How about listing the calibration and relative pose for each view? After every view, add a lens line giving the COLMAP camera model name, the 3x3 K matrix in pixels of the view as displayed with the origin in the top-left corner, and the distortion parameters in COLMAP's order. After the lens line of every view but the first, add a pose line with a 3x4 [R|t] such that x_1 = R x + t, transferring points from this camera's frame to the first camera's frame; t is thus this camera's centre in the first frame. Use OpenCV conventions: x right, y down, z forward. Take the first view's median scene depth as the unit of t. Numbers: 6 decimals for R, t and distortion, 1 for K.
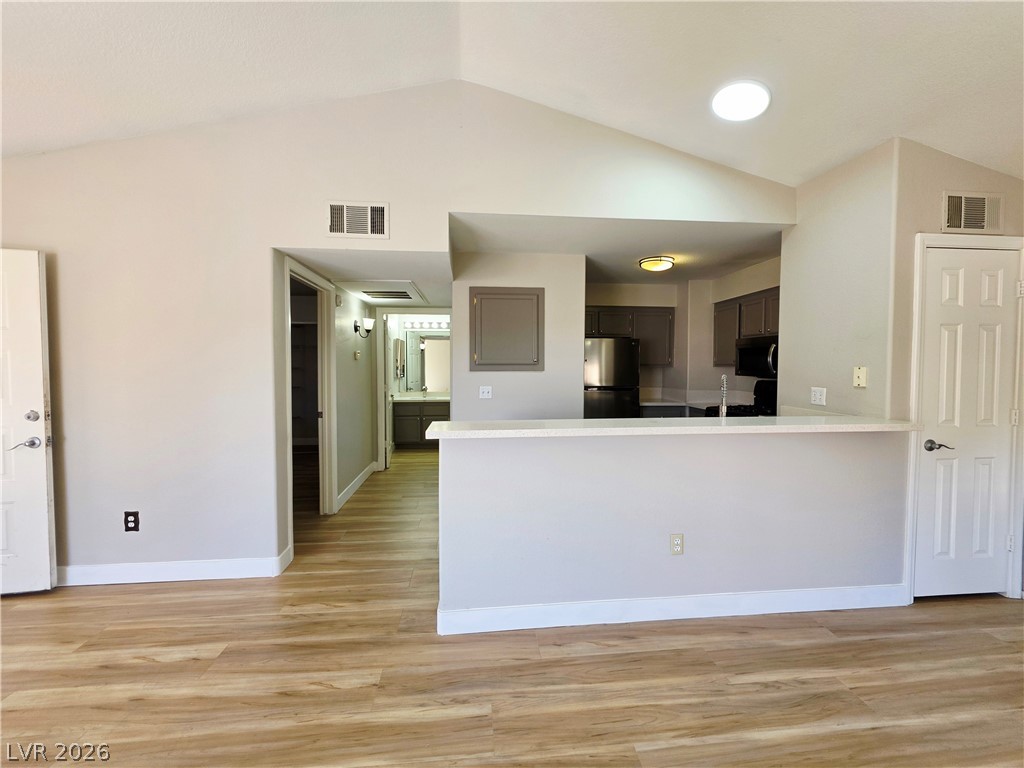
lens RADIAL K [[410.9, 0, 510.5], [0, 410.9, 378.8], [0, 0, 1]] dist [-0.003438, -0.000049]
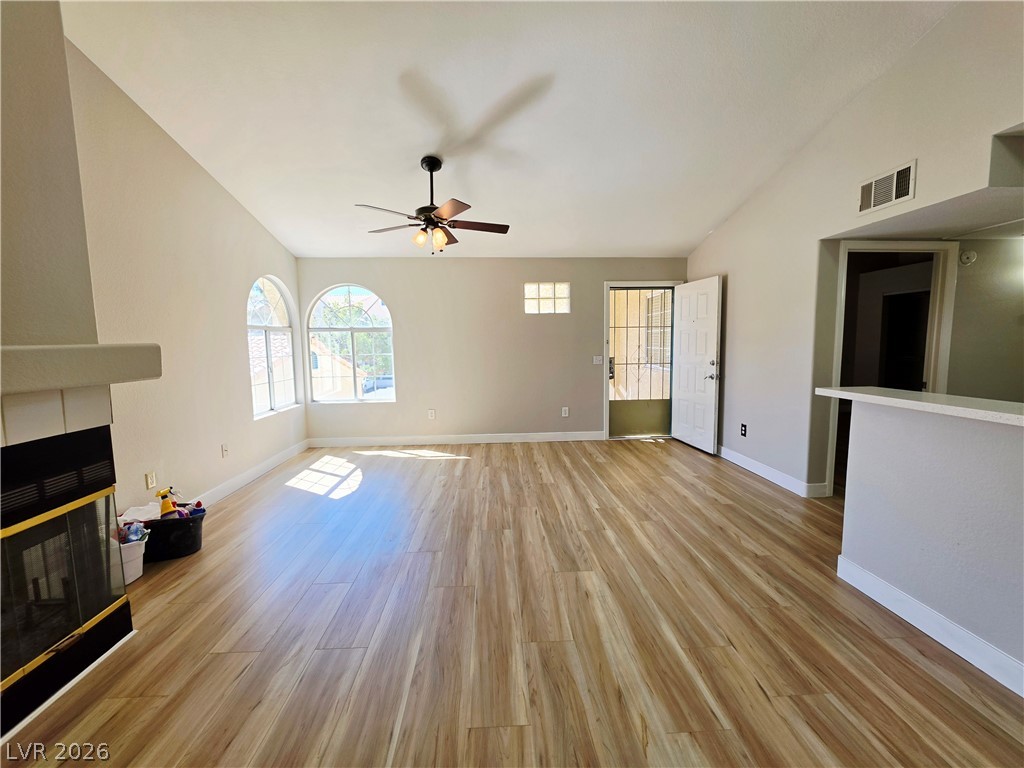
lens RADIAL K [[410.9, 0, 510.5], [0, 410.9, 378.8], [0, 0, 1]] dist [-0.003438, -0.000049]
pose [[-0.043224, 0.090210, -0.994984, 0.751932], [-0.018277, 0.995677, 0.091067, 0.006517], [0.998898, 0.022121, -0.041388, 0.120480]]
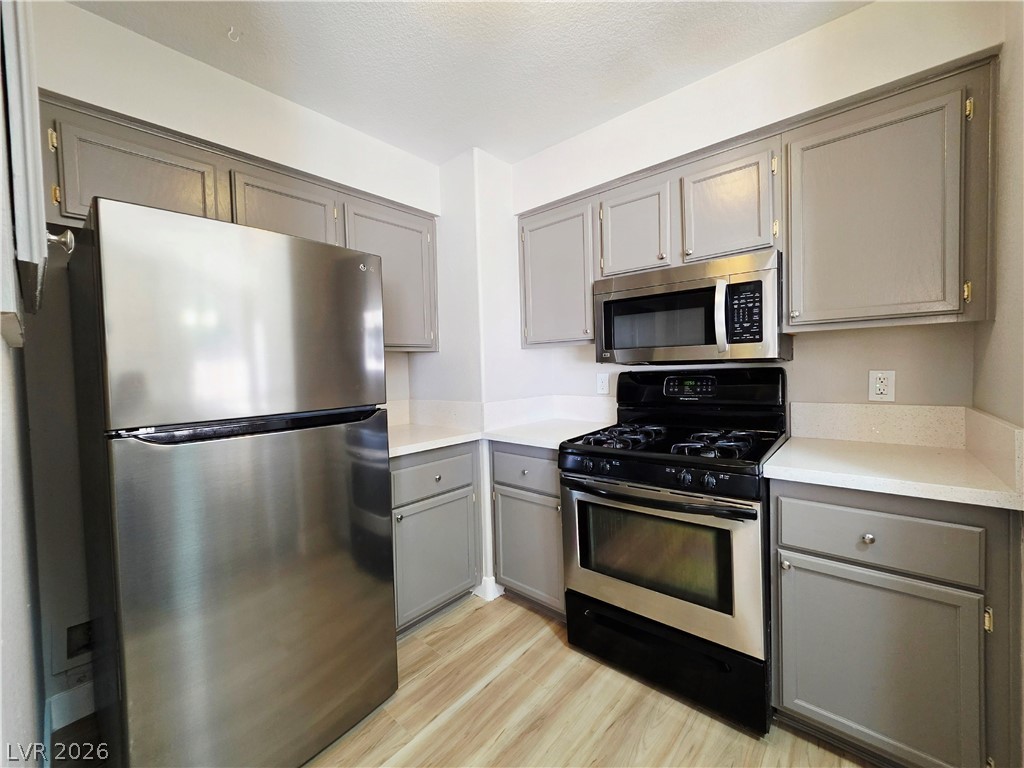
lens RADIAL K [[410.9, 0, 510.5], [0, 410.9, 378.8], [0, 0, 1]] dist [-0.003438, -0.000049]
pose [[0.725787, -0.044103, 0.686504, 0.300322], [0.052208, 0.998596, 0.008957, 0.001025], [-0.685936, 0.029341, 0.727071, 1.277952]]
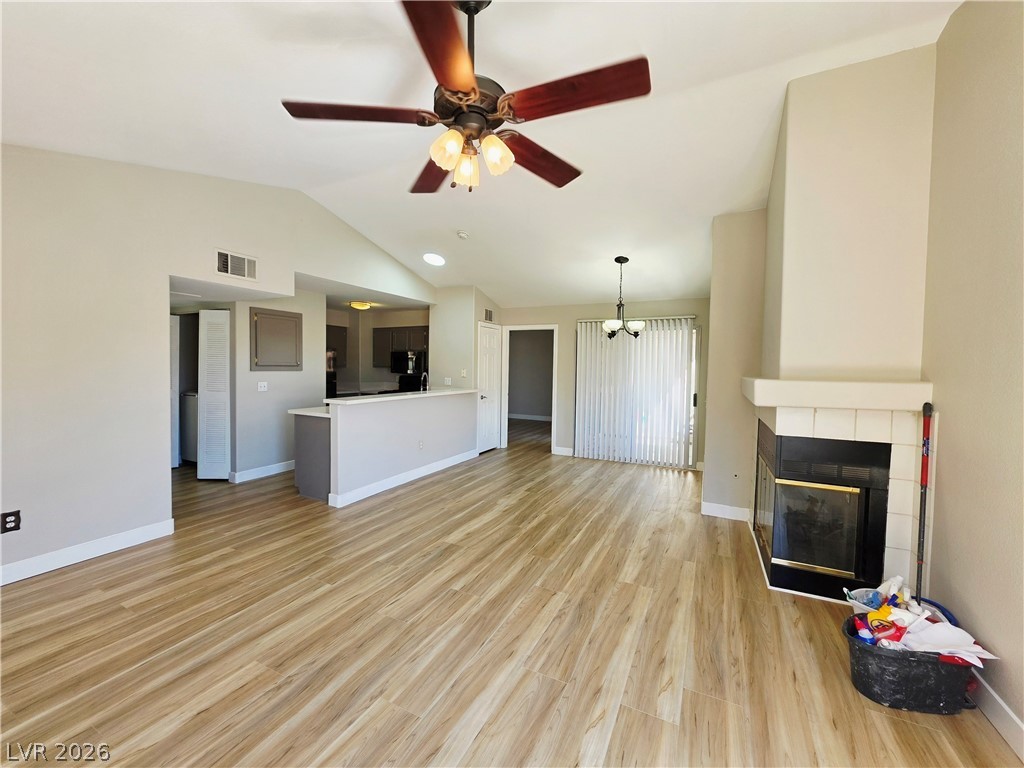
lens RADIAL K [[410.9, 0, 510.5], [0, 410.9, 378.8], [0, 0, 1]] dist [-0.003438, -0.000049]
pose [[0.526582, -0.019160, 0.849908, -1.126640], [0.014111, 0.999805, 0.013796, 0.000350], [-0.850007, 0.004728, 0.526750, -0.578097]]
